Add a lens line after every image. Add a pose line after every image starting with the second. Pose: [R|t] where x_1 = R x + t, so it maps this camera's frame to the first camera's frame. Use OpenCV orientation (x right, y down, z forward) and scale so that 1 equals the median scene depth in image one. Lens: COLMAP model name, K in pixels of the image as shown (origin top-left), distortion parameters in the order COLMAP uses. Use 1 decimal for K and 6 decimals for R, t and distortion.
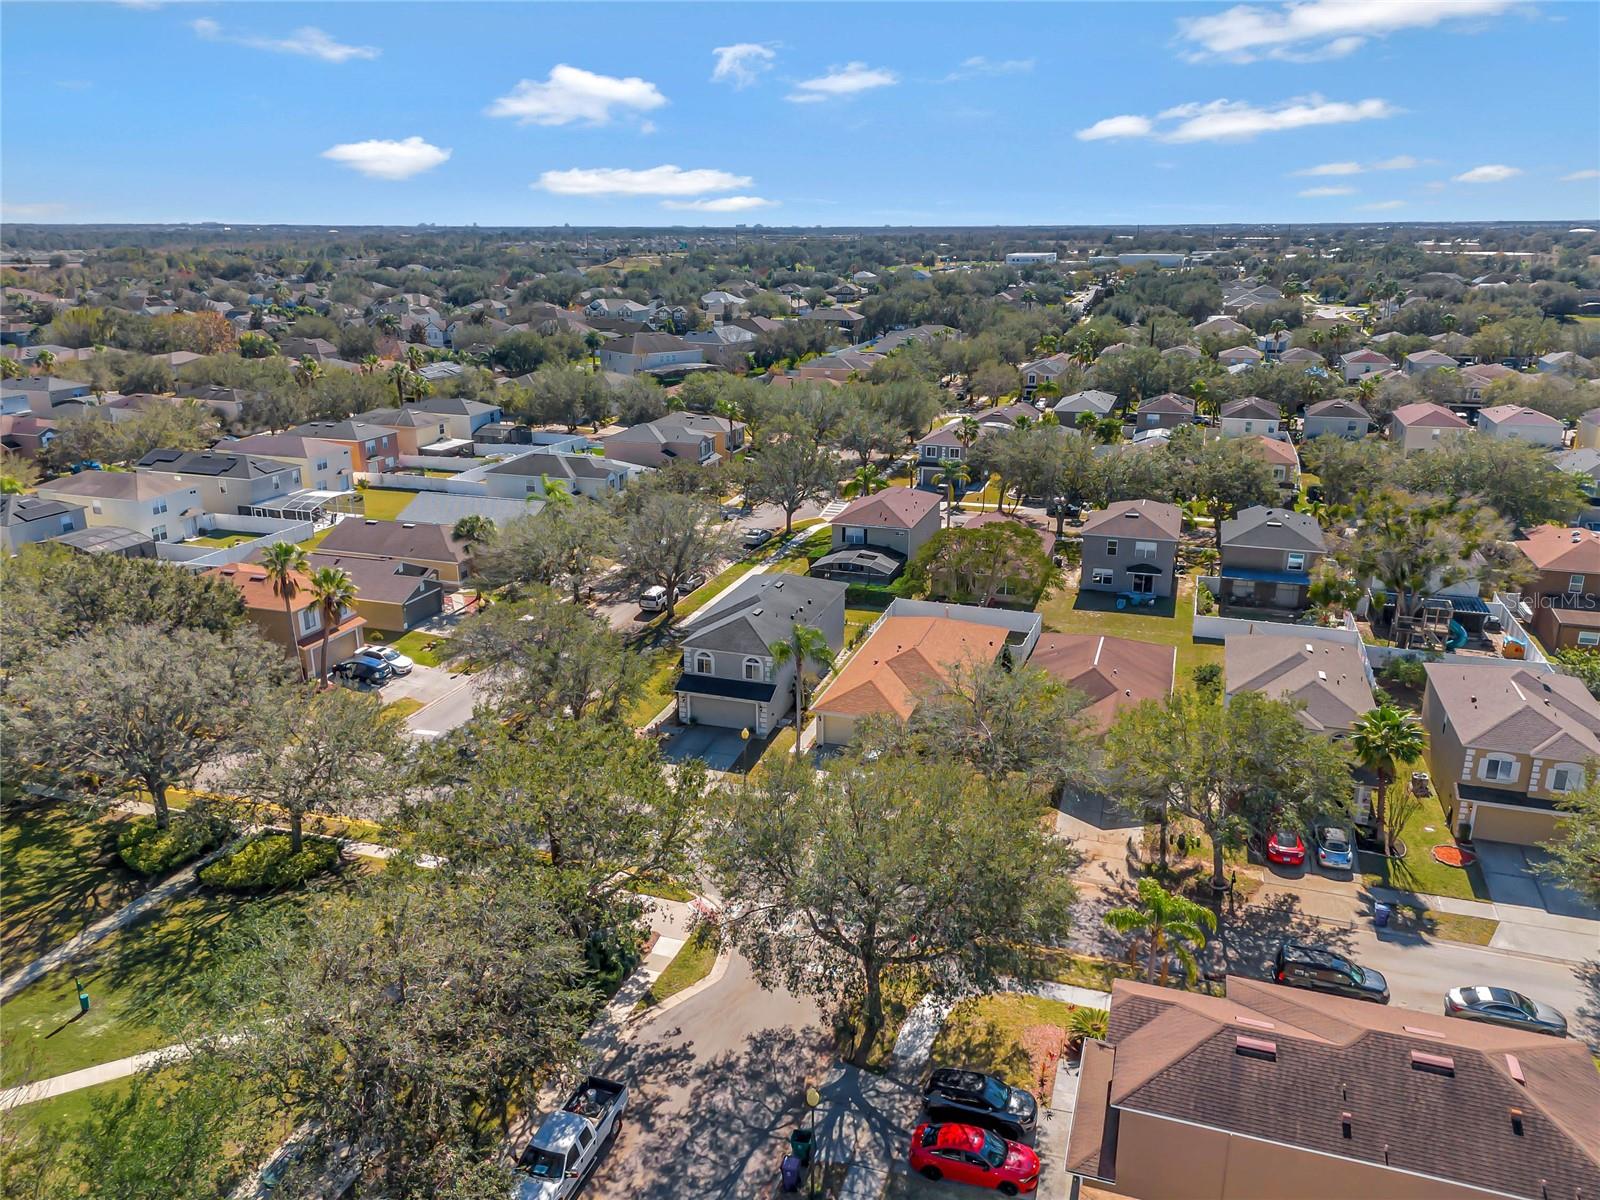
lens RADIAL K [[1174.6, 0, 800.0], [0, 1174.6, 600.0], [0, 0, 1]] dist [0.108111, -0.112913]
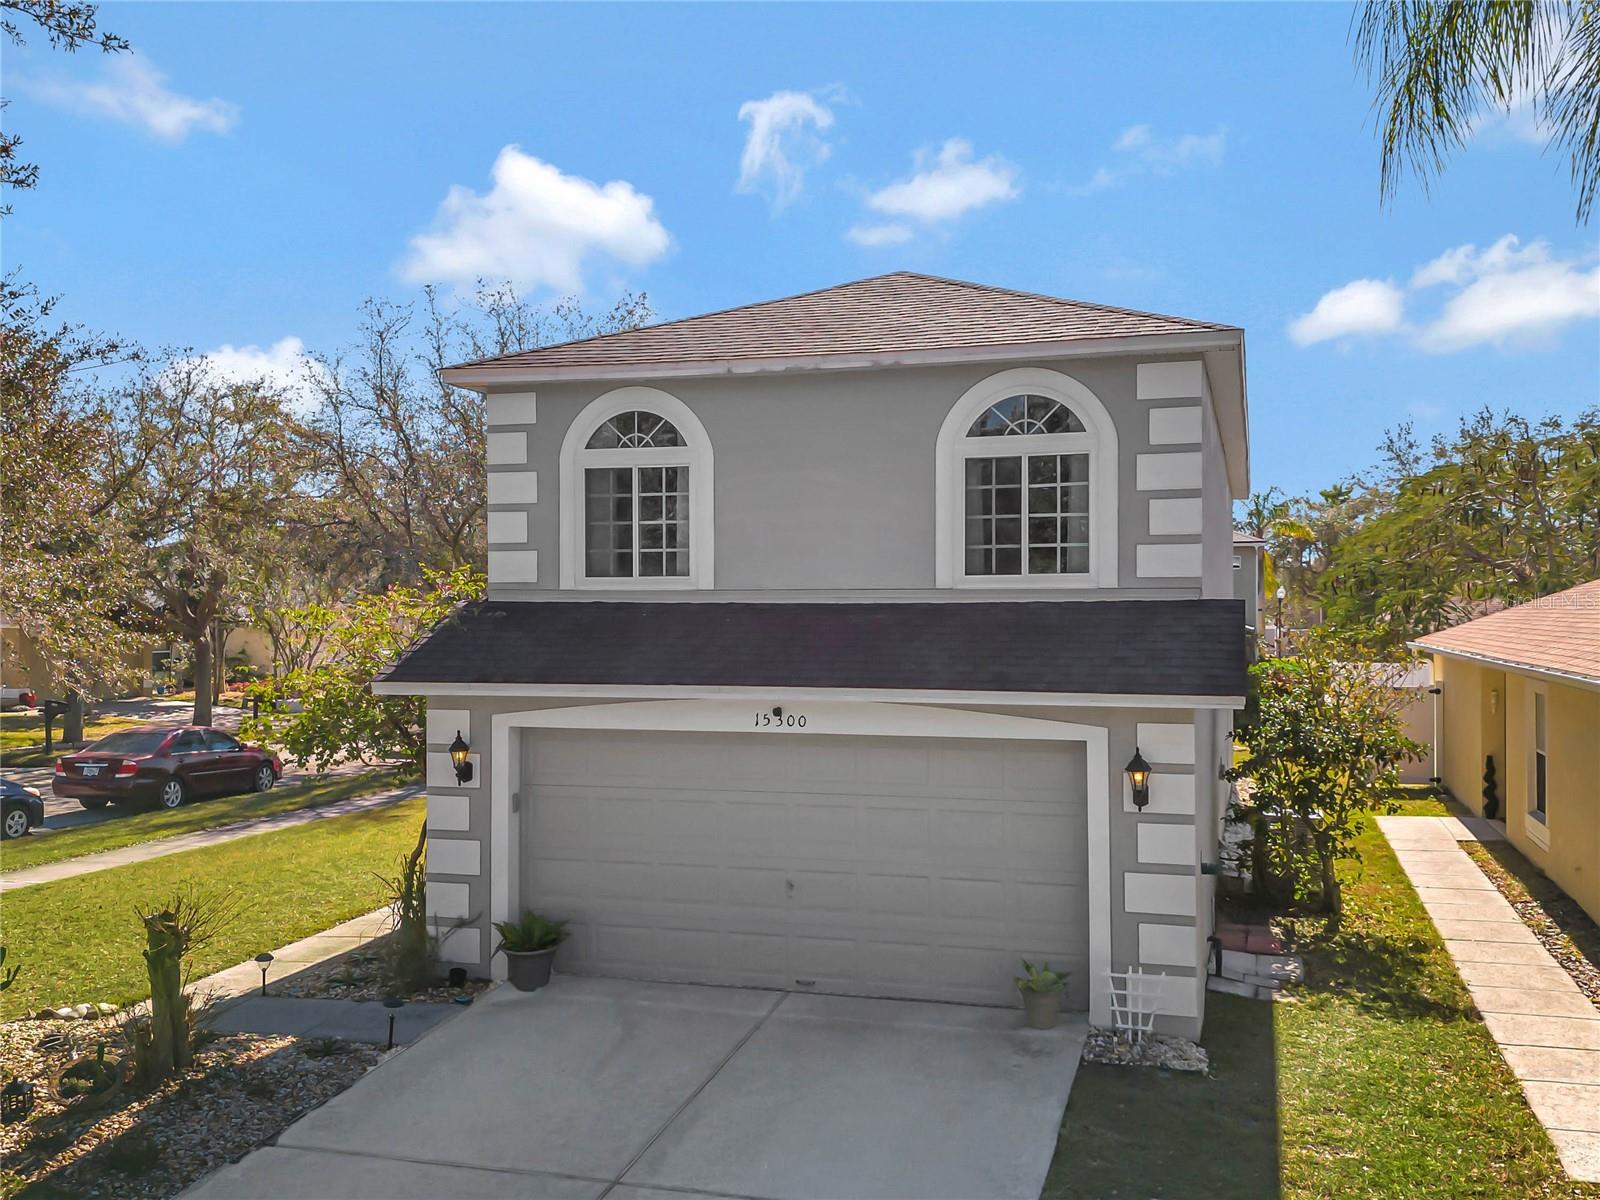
lens RADIAL K [[1467.5, 0, 827.8], [0, 1467.5, 570.8], [0, 0, 1]] dist [0.021243, 0.013934]
pose [[0.998946, 0.001217, 0.045888, -0.049928], [0.013855, 0.945028, -0.326696, 0.085871], [-0.043763, 0.326988, 0.944015, 0.623818]]
